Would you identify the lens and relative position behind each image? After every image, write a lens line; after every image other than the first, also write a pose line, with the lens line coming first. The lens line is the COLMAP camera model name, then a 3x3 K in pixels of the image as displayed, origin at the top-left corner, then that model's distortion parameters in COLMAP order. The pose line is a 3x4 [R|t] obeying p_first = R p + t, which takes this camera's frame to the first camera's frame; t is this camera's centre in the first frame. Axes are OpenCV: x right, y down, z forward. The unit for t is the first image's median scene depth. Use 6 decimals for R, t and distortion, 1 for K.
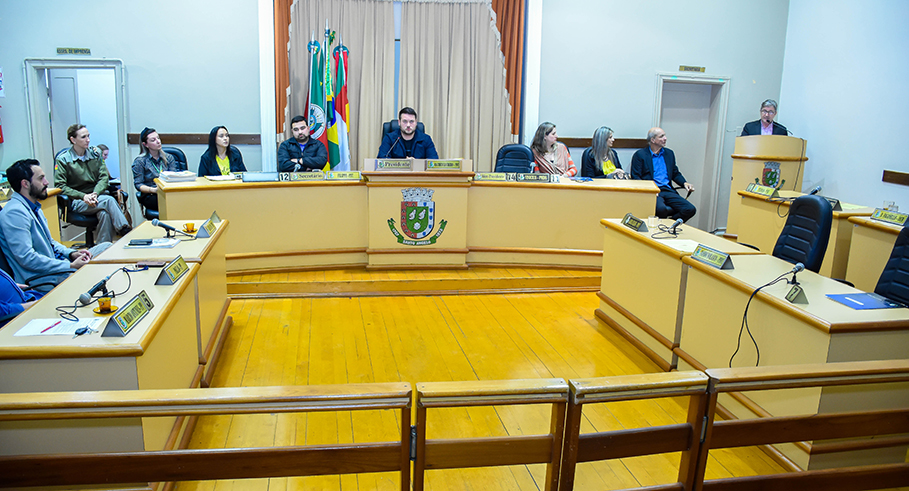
lens RADIAL K [[756.3, 0, 454.5], [0, 756.3, 245.5], [0, 0, 1]] dist [-0.118674, 0.017009]
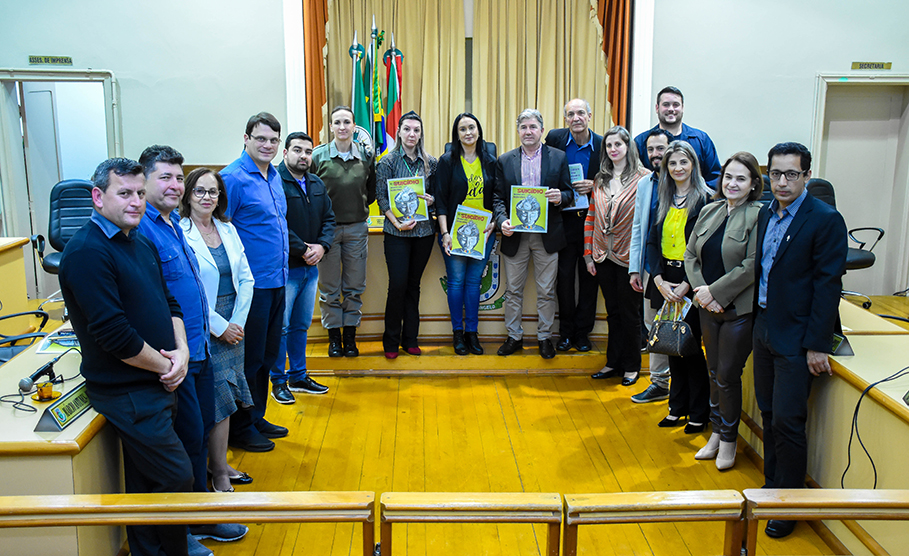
lens RADIAL K [[1040.4, 0, 464.1], [0, 1040.4, 277.7], [0, 0, 1]] dist [0.005359, 0.021997]
pose [[0.991246, 0.004501, -0.131950, 0.077104], [-0.006493, 0.999871, -0.014668, -0.017954], [0.131867, 0.015396, 0.991148, -0.065255]]
